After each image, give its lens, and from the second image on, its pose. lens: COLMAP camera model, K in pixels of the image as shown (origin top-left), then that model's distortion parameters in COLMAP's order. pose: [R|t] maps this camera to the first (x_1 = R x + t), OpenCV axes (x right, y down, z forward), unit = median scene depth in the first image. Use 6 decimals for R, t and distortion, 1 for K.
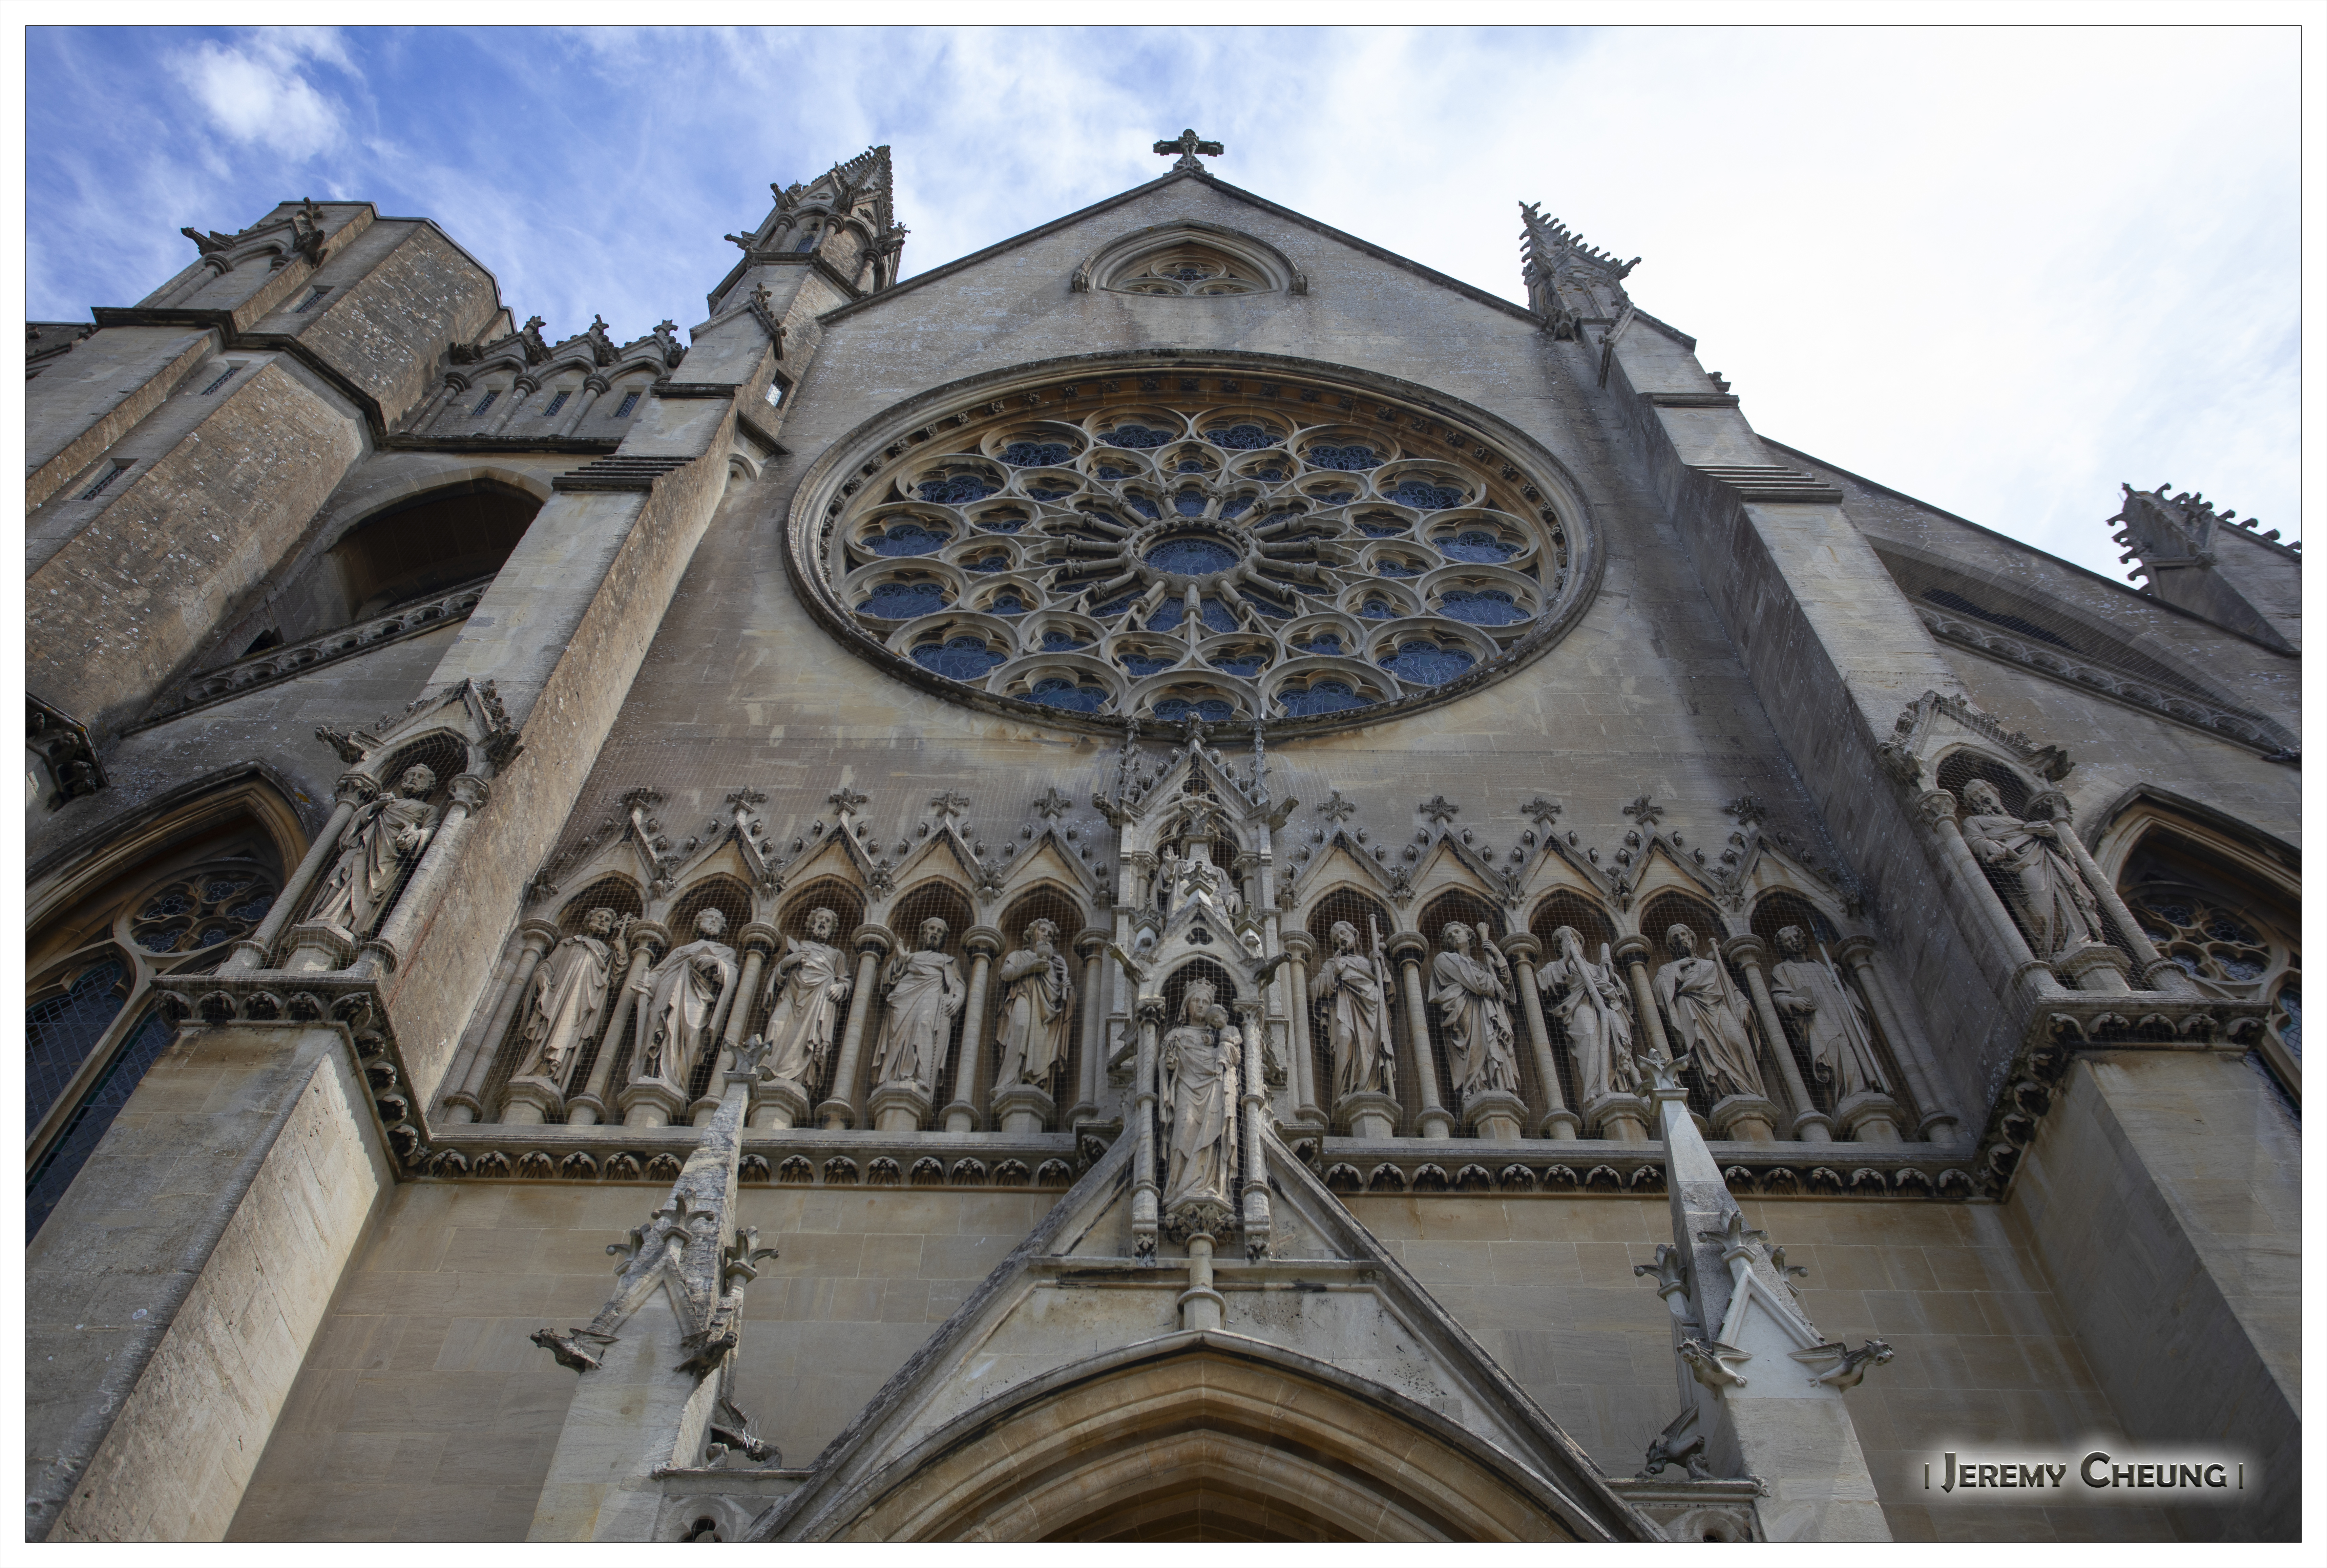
lens RADIAL K [[1768.0, 0, 1166.9], [0, 1768.0, 771.0], [0, 0, 1]] dist [-0.035949, 0.060925]
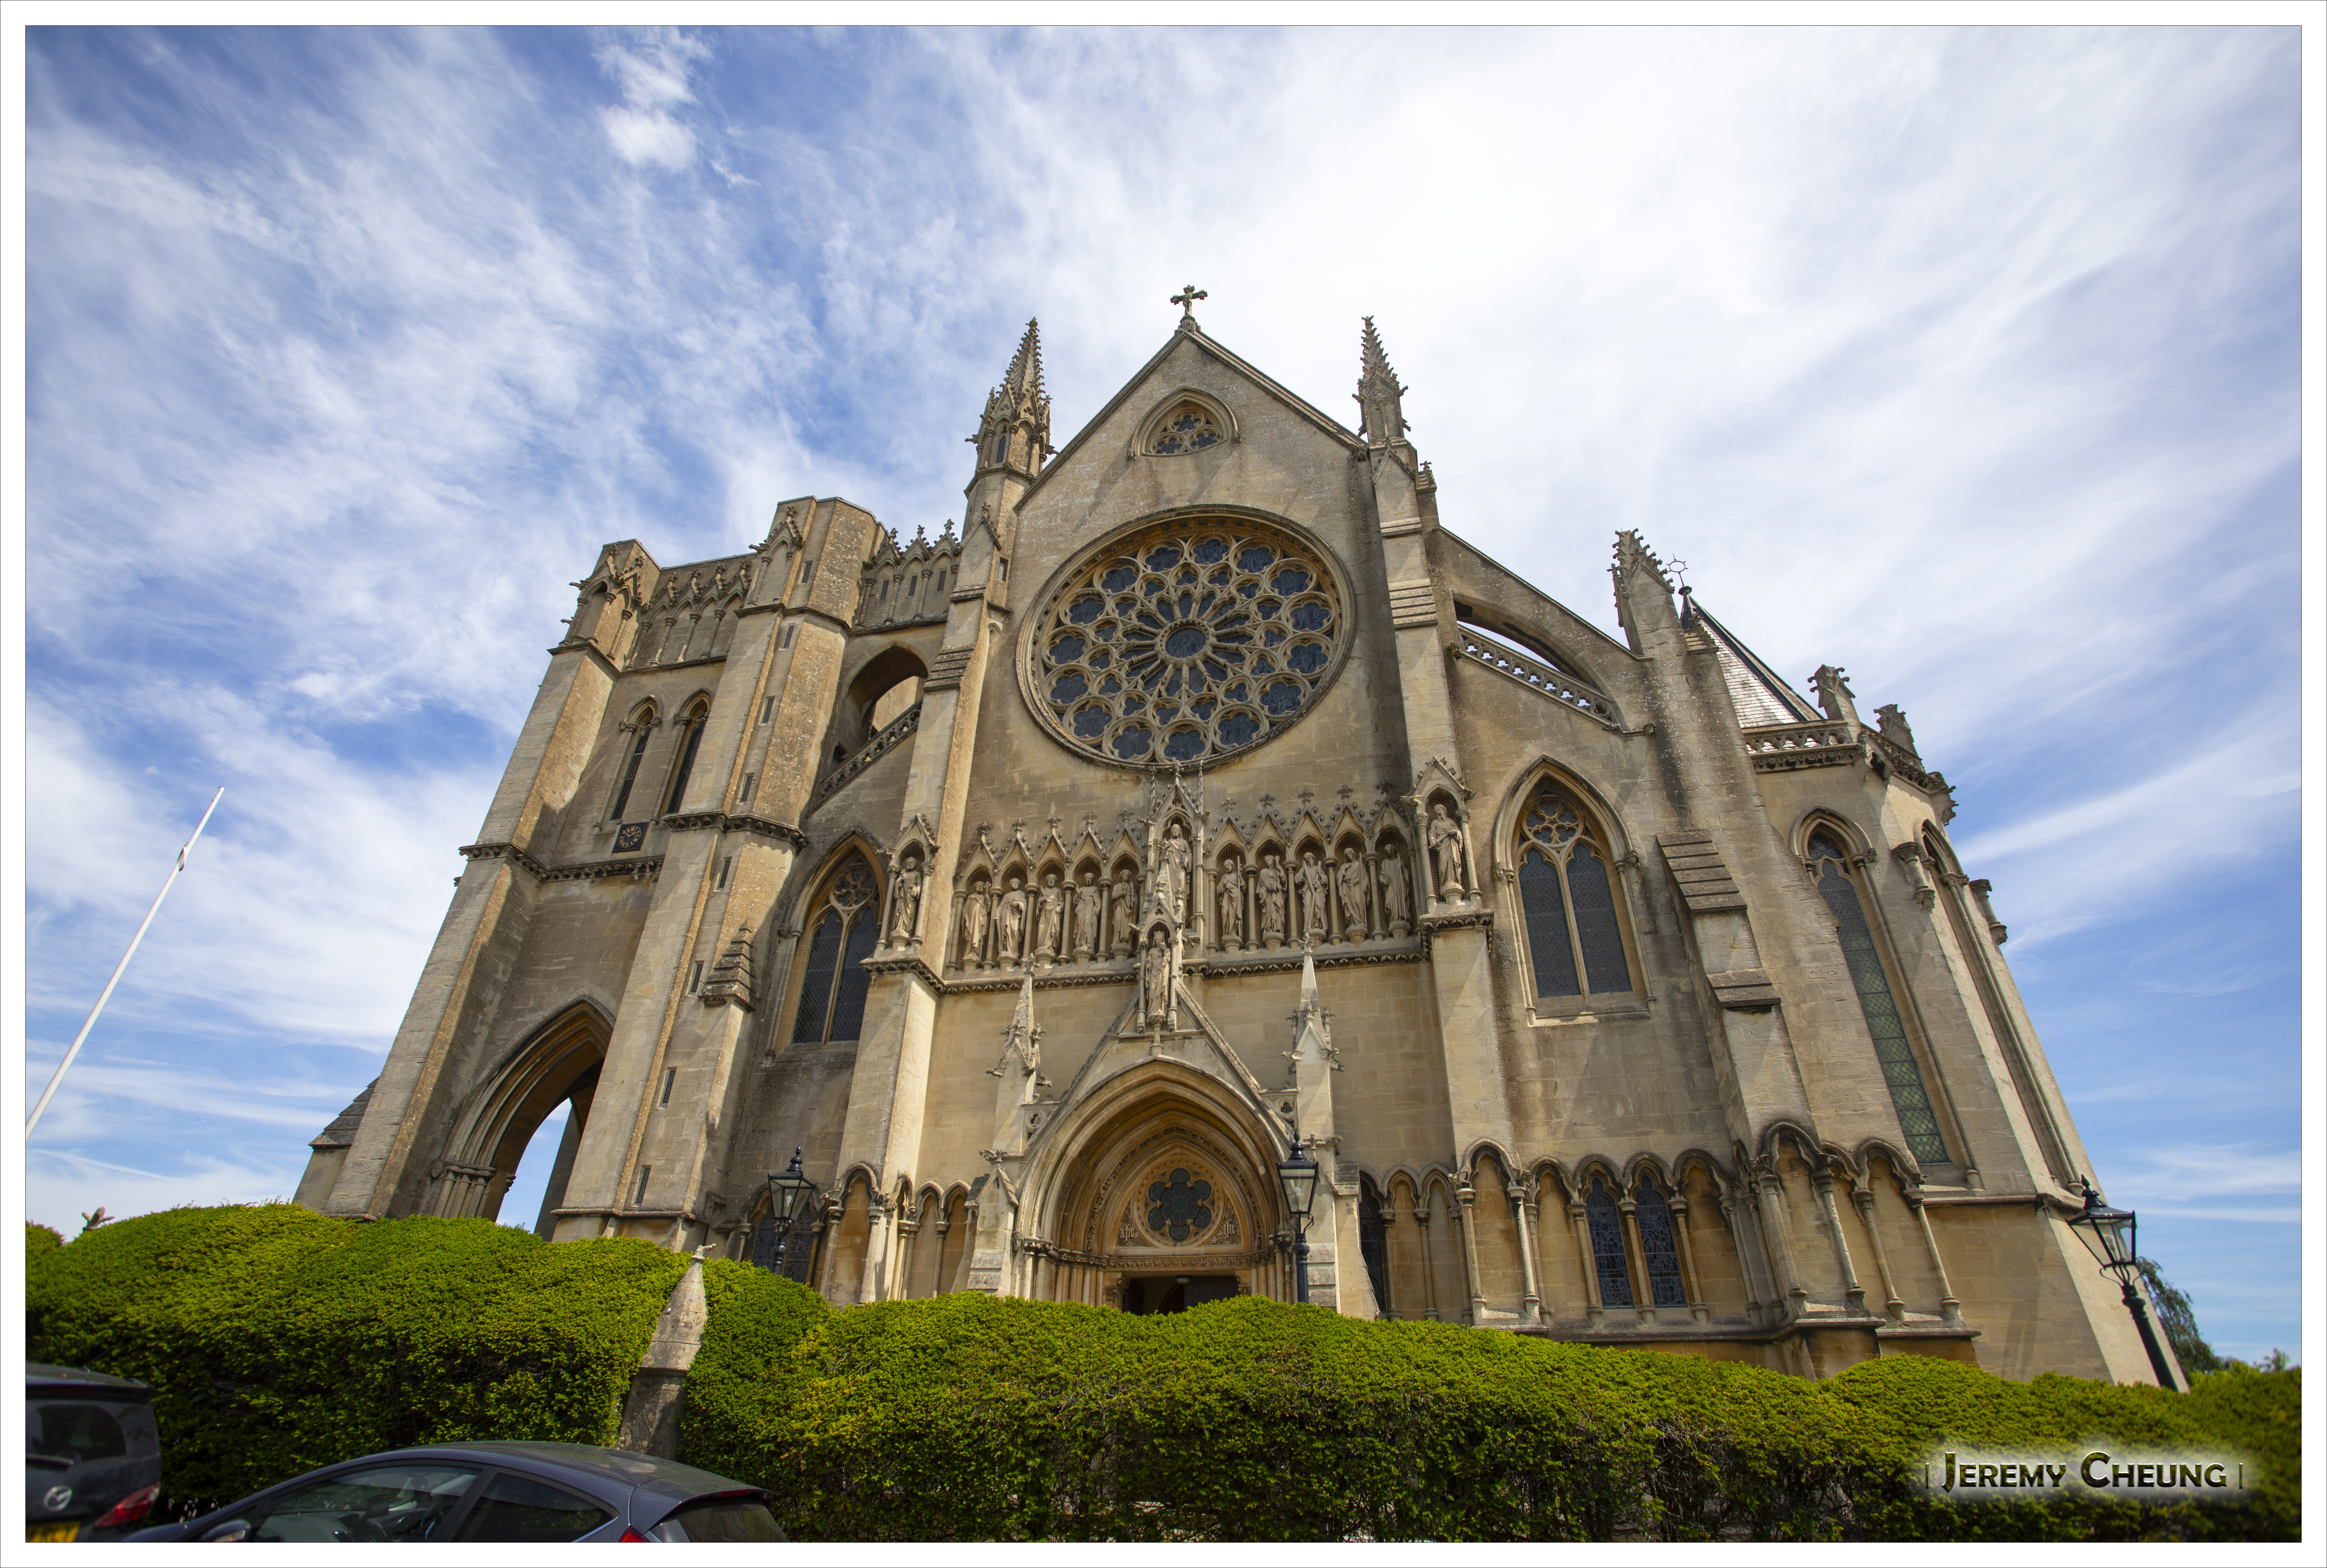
lens RADIAL K [[1123.6, 0, 1165.4], [0, 1123.6, 778.2], [0, 0, 1]] dist [-0.100184, 0.000907]
pose [[0.974195, -0.115982, -0.193631, 0.357385], [0.176309, 0.926658, 0.331993, -0.635541], [0.140925, -0.357565, 0.923194, -0.606480]]
